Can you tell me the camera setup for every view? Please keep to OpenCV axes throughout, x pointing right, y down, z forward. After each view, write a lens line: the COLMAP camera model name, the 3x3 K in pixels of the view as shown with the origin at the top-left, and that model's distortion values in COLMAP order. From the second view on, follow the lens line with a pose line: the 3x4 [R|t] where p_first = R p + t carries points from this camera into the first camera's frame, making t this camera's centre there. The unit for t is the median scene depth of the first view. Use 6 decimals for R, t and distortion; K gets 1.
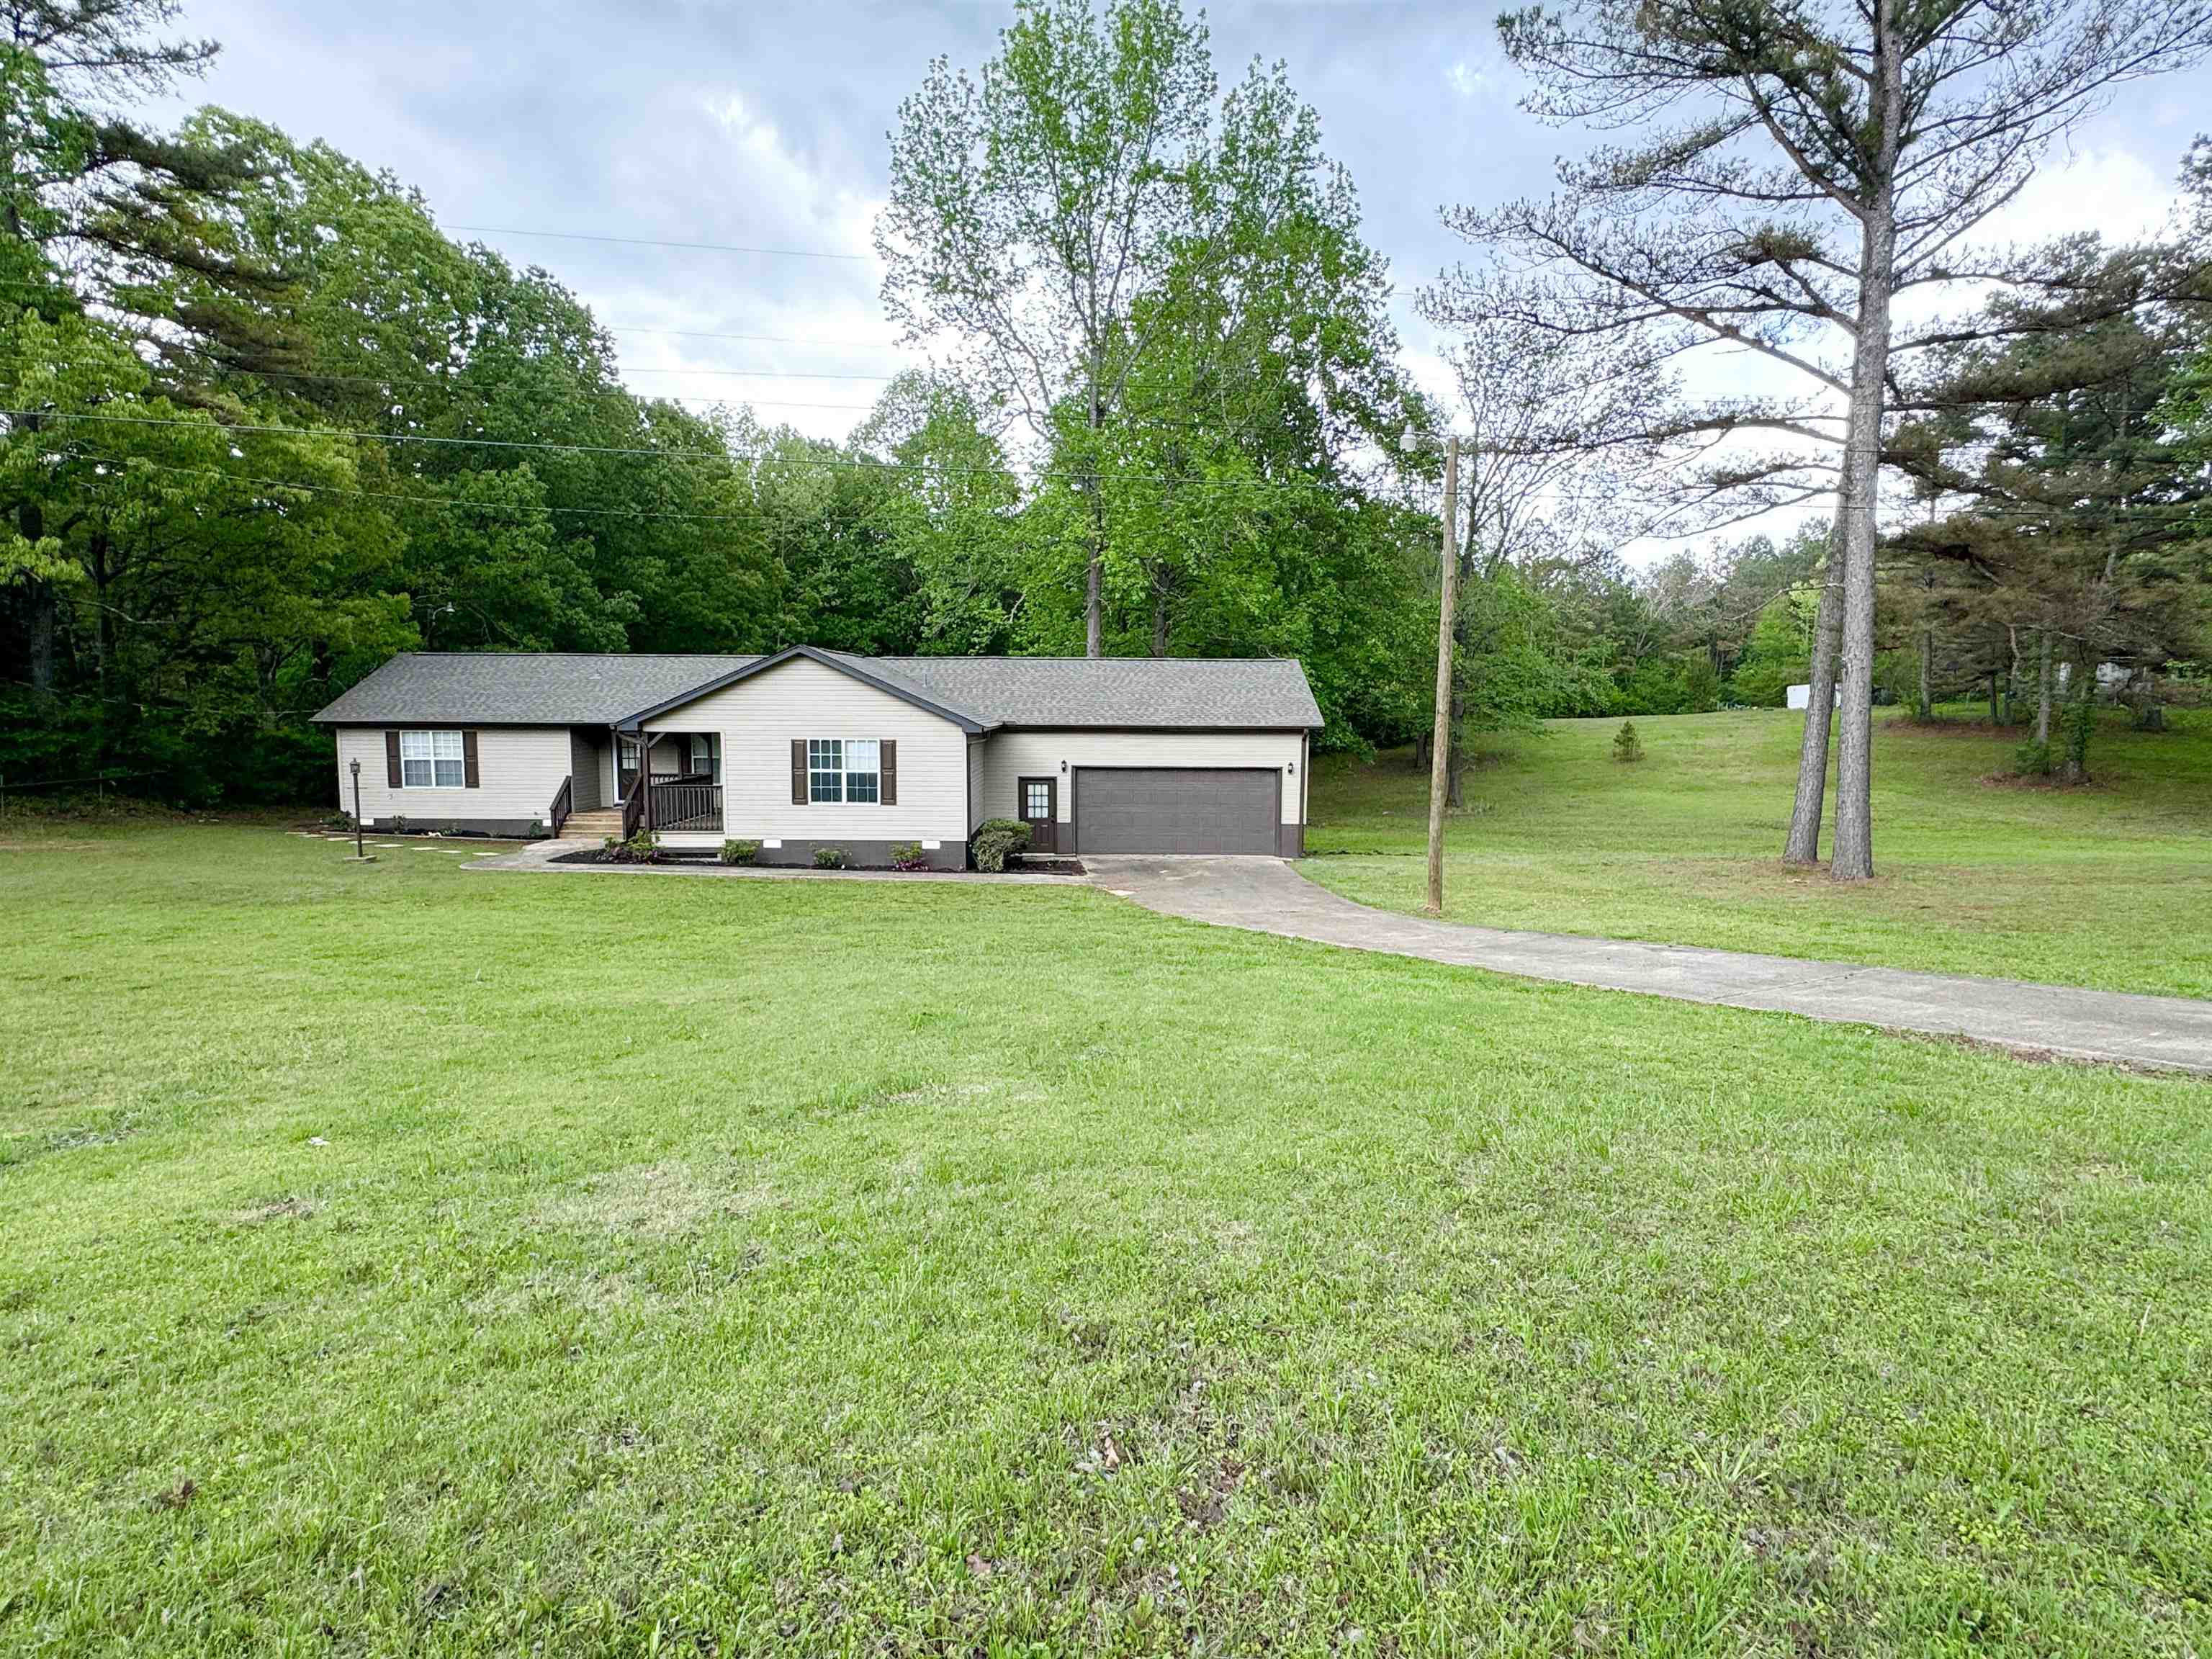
lens RADIAL K [[1150.1, 0, 1104.2], [0, 1150.1, 839.8], [0, 0, 1]] dist [-0.006599, 0.005139]
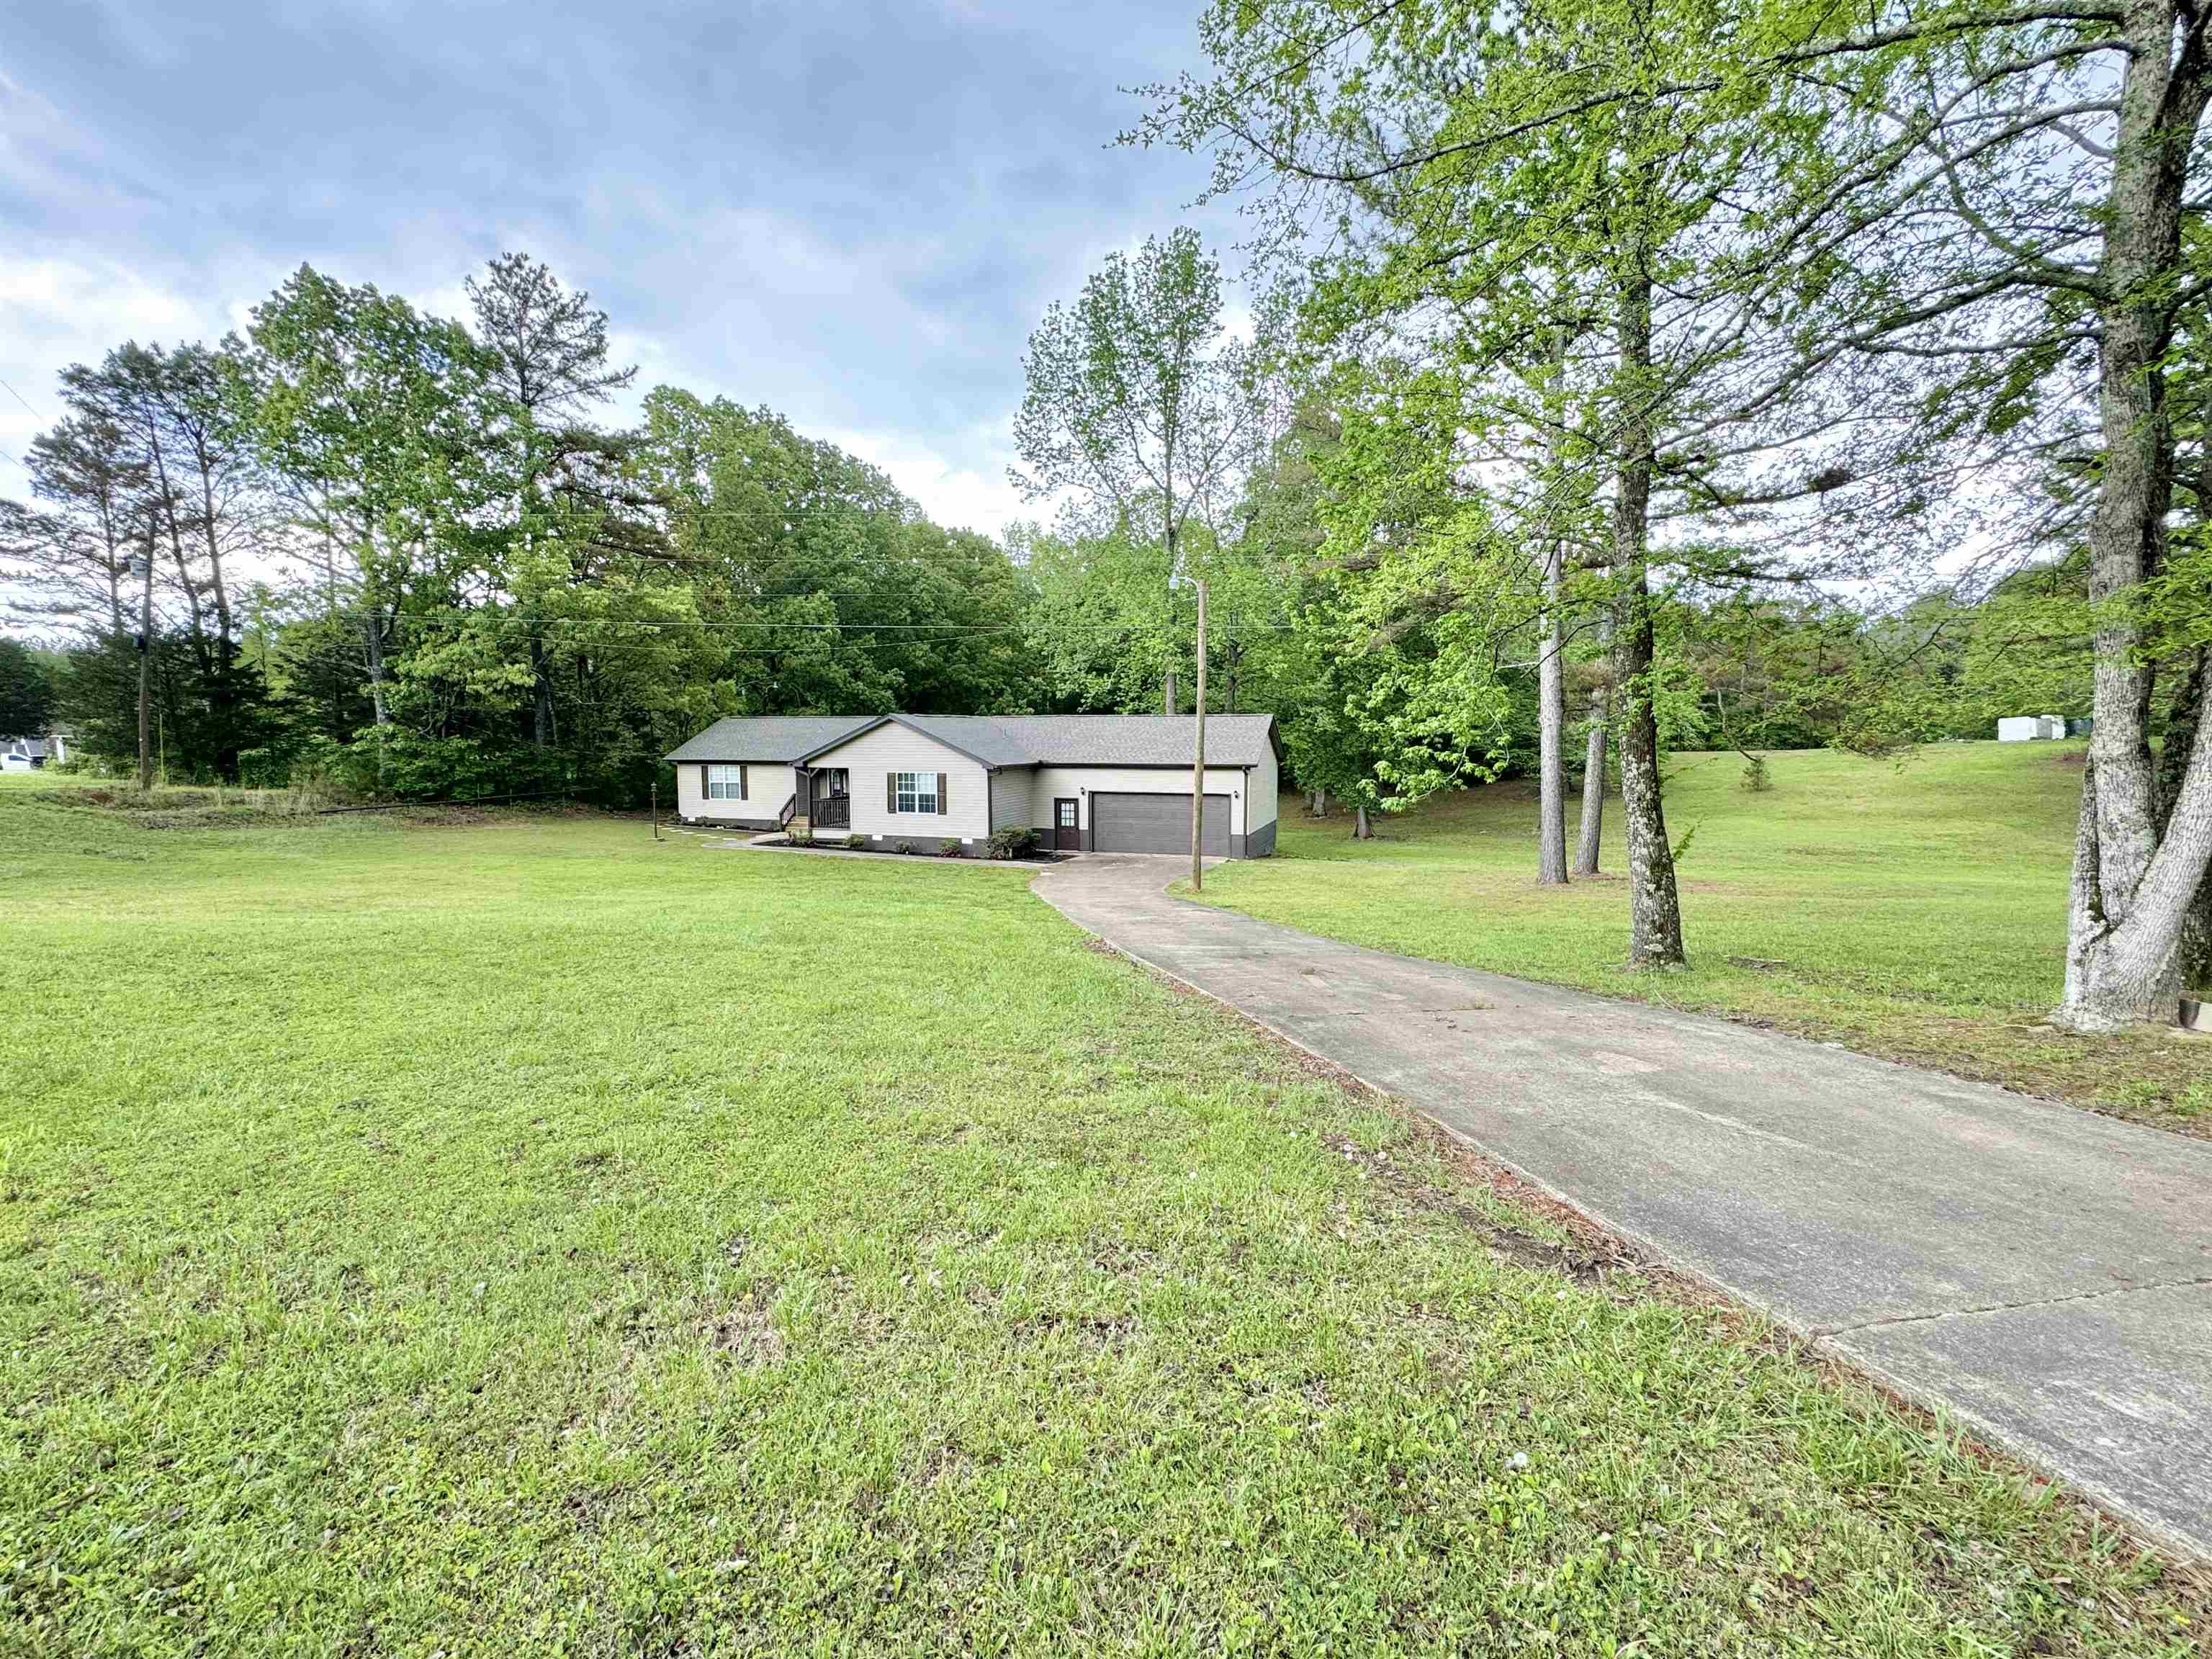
lens RADIAL K [[973.1, 0, 1122.9], [0, 973.1, 844.4], [0, 0, 1]] dist [-0.012576, 0.001446]
pose [[0.952969, 0.028671, -0.301709, 0.392473], [-0.030175, 0.999545, -0.000325, 0.002802], [0.301563, 0.009413, 0.953400, -0.164743]]
